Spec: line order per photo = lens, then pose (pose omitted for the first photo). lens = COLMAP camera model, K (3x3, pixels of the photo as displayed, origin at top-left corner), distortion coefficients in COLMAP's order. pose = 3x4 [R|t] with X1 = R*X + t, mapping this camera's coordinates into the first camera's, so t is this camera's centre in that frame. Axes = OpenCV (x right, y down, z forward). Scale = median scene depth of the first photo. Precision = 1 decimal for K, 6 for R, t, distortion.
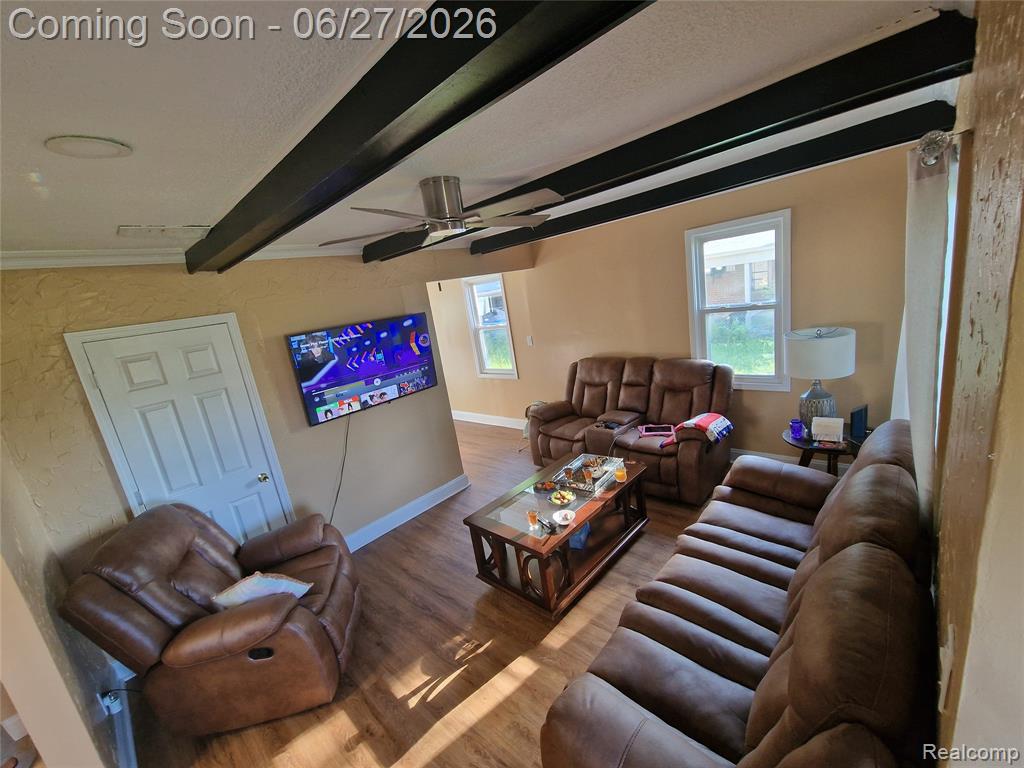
lens RADIAL K [[422.3, 0, 511.9], [0, 422.3, 383.2], [0, 0, 1]] dist [0.001099, -0.003236]
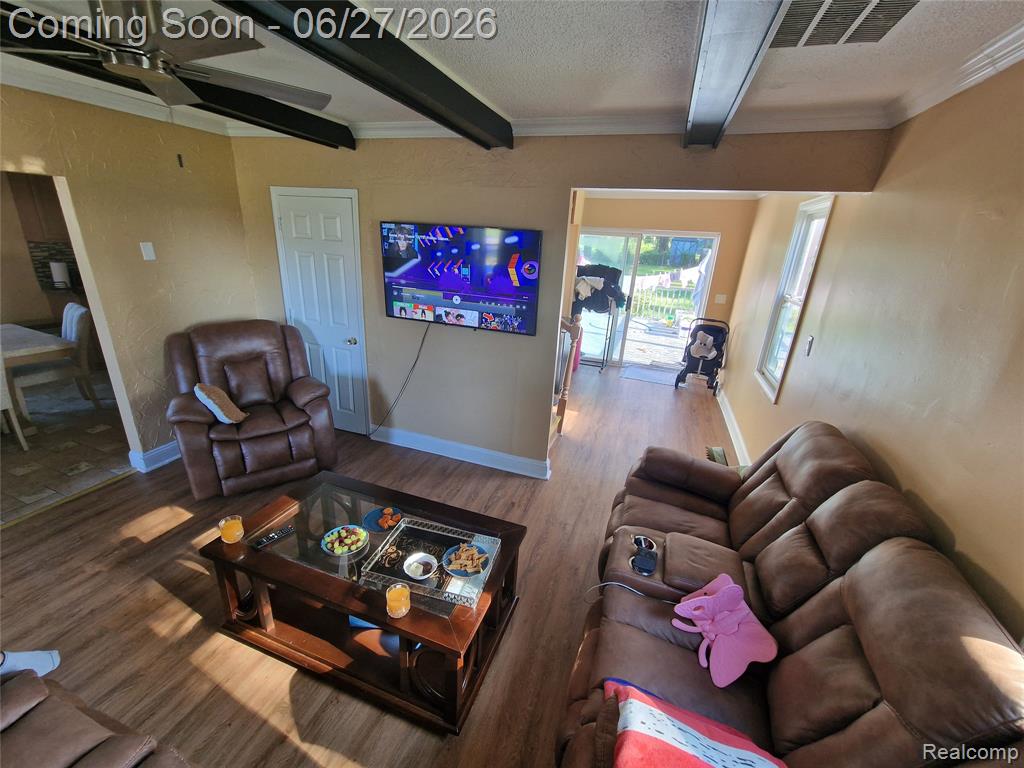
lens RADIAL K [[422.3, 0, 512.0], [0, 422.3, 384.3], [0, 0, 1]] dist [0.001099, -0.003236]
pose [[0.400242, 0.464661, -0.789872, 0.508035], [-0.315265, 0.879126, 0.357416, -0.203659], [0.860474, 0.105966, 0.498354, 0.720361]]
